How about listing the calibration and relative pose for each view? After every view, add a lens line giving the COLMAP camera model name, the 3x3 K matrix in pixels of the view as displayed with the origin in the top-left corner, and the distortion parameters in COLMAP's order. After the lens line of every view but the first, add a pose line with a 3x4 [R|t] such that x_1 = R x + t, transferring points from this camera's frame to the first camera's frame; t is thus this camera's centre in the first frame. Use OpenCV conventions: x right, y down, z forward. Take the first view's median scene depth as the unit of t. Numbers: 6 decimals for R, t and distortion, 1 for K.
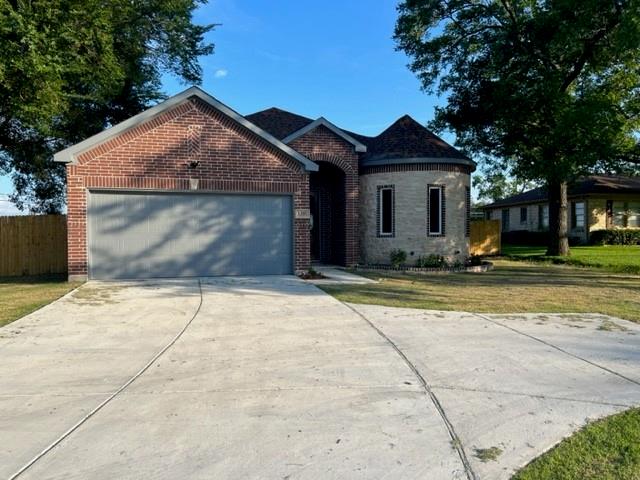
lens RADIAL K [[493.4, 0, 316.5], [0, 493.4, 242.1], [0, 0, 1]] dist [0.060954, -0.081063]
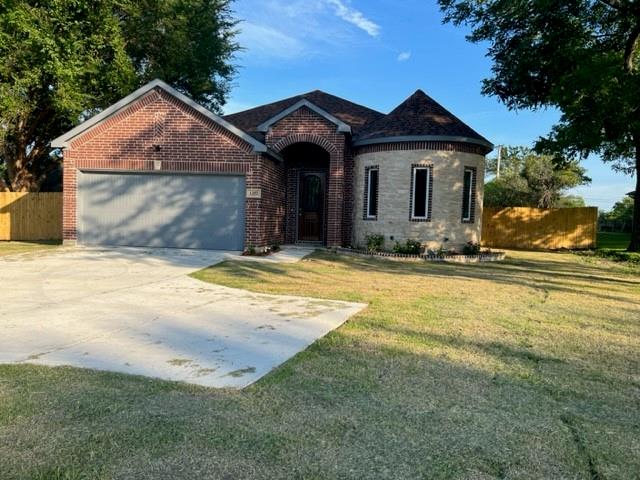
lens RADIAL K [[493.6, 0, 321.1], [0, 493.6, 240.5], [0, 0, 1]] dist [0.058798, -0.078135]
pose [[0.916642, 0.059422, -0.395269, 0.537229], [-0.043876, 0.997870, 0.048264, -0.014022], [0.397295, -0.026898, 0.917297, 0.090346]]
